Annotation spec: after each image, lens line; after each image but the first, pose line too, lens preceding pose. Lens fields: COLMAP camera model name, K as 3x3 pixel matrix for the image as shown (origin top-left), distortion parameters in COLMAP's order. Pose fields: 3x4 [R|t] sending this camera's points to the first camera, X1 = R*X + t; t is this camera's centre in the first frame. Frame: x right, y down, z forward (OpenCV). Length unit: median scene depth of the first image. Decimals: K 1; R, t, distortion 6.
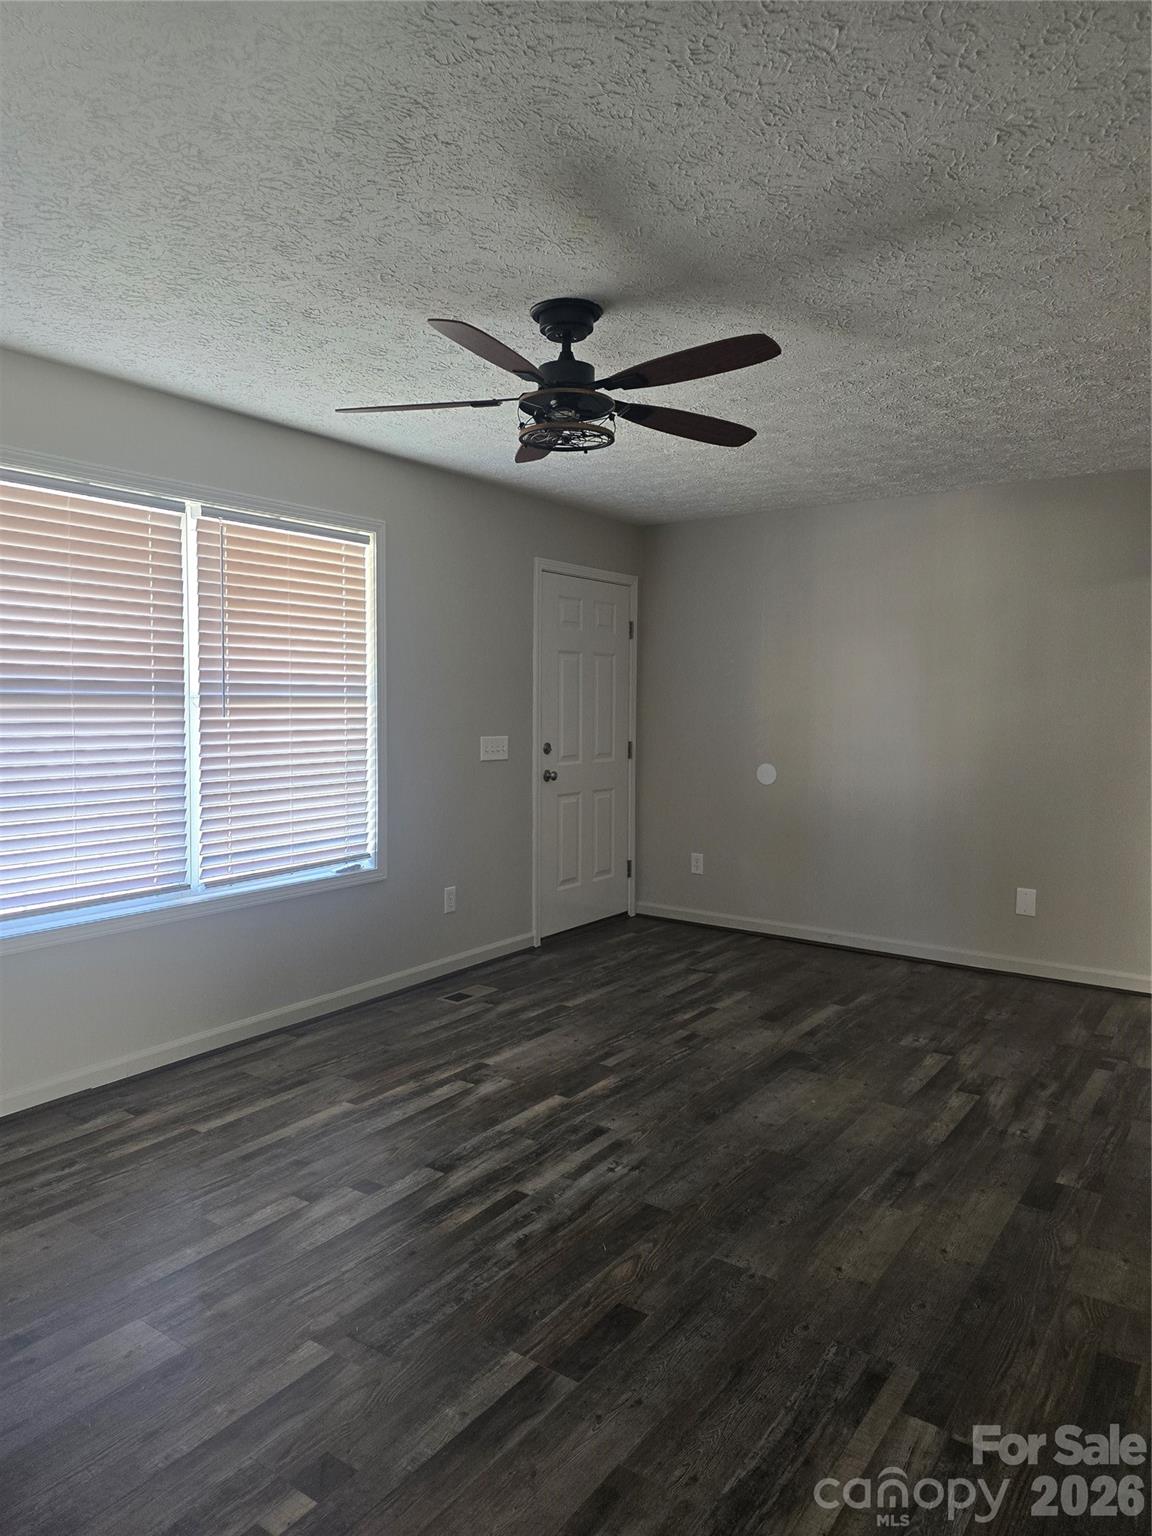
lens RADIAL K [[1041.0, 0, 575.8], [0, 1041.0, 758.4], [0, 0, 1]] dist [0.051337, -0.033155]
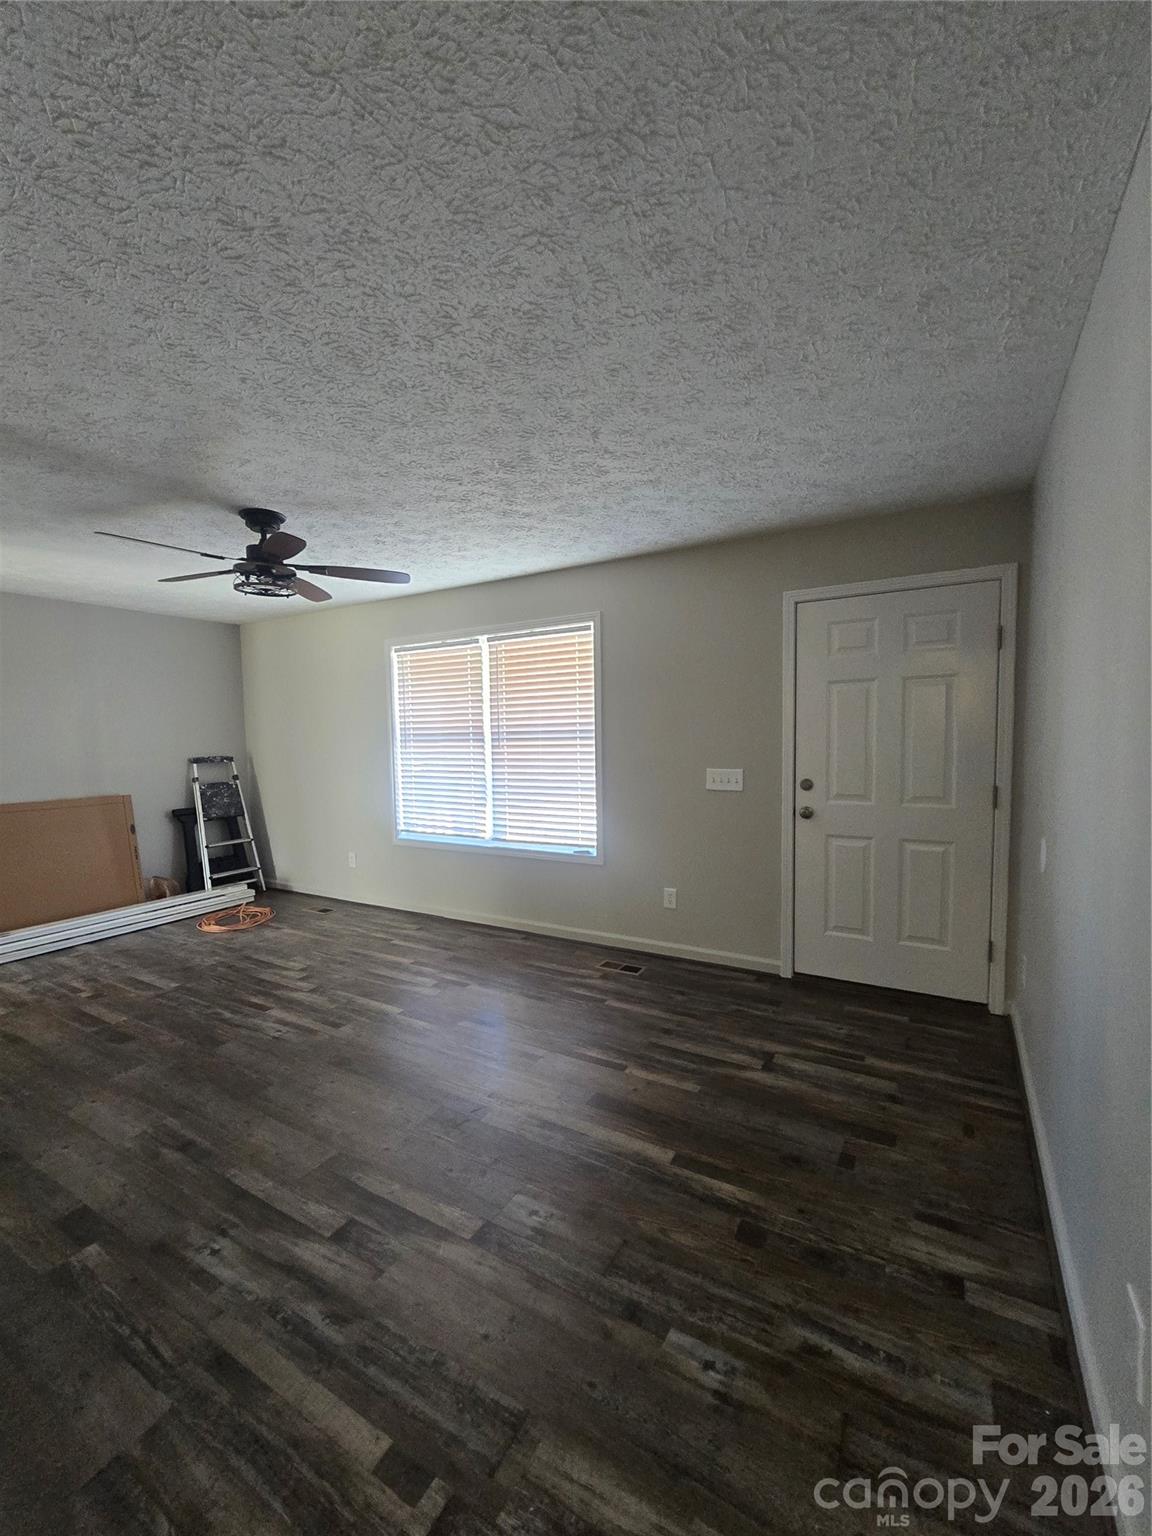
lens RADIAL K [[633.1, 0, 568.0], [0, 633.1, 790.3], [0, 0, 1]] dist [-0.004284, 0.000954]
pose [[0.072986, 0.080133, -0.994108, 0.864189], [-0.038372, 0.996254, 0.077489, -0.065967], [0.996595, 0.032490, 0.075787, 1.152926]]
